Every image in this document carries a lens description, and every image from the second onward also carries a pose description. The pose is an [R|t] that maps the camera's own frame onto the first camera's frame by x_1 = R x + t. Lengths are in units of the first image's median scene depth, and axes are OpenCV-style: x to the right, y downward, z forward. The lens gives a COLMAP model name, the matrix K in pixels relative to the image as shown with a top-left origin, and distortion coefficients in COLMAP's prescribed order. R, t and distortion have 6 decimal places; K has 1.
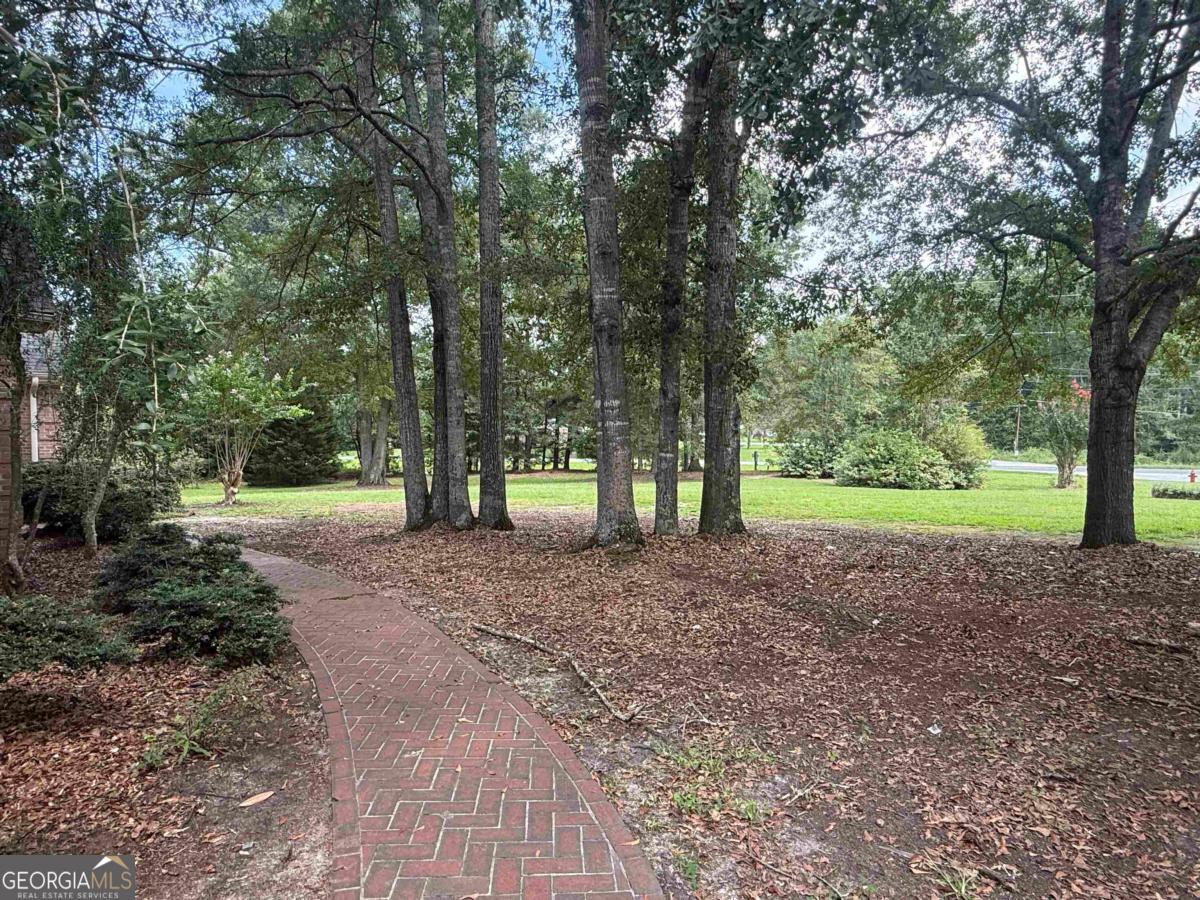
lens RADIAL K [[701.0, 0, 600.0], [0, 701.0, 450.0], [0, 0, 1]] dist [-0.000625, -0.002250]
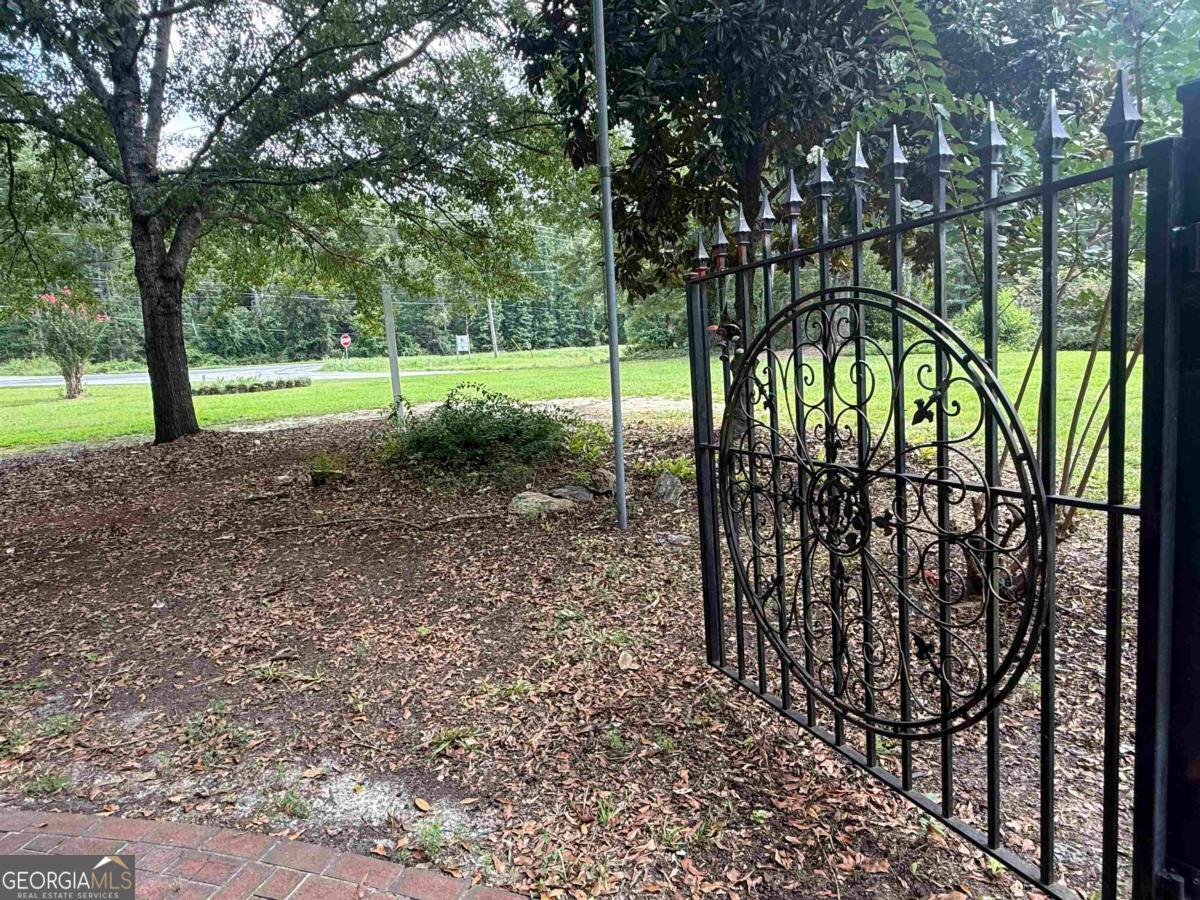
lens RADIAL K [[701.0, 0, 600.0], [0, 701.0, 450.0], [0, 0, 1]] dist [-0.000625, -0.002250]
pose [[0.319265, -0.167918, 0.932670, -0.293688], [0.044815, 0.985751, 0.162134, 0.007833], [-0.946605, -0.009966, 0.322241, -0.019330]]
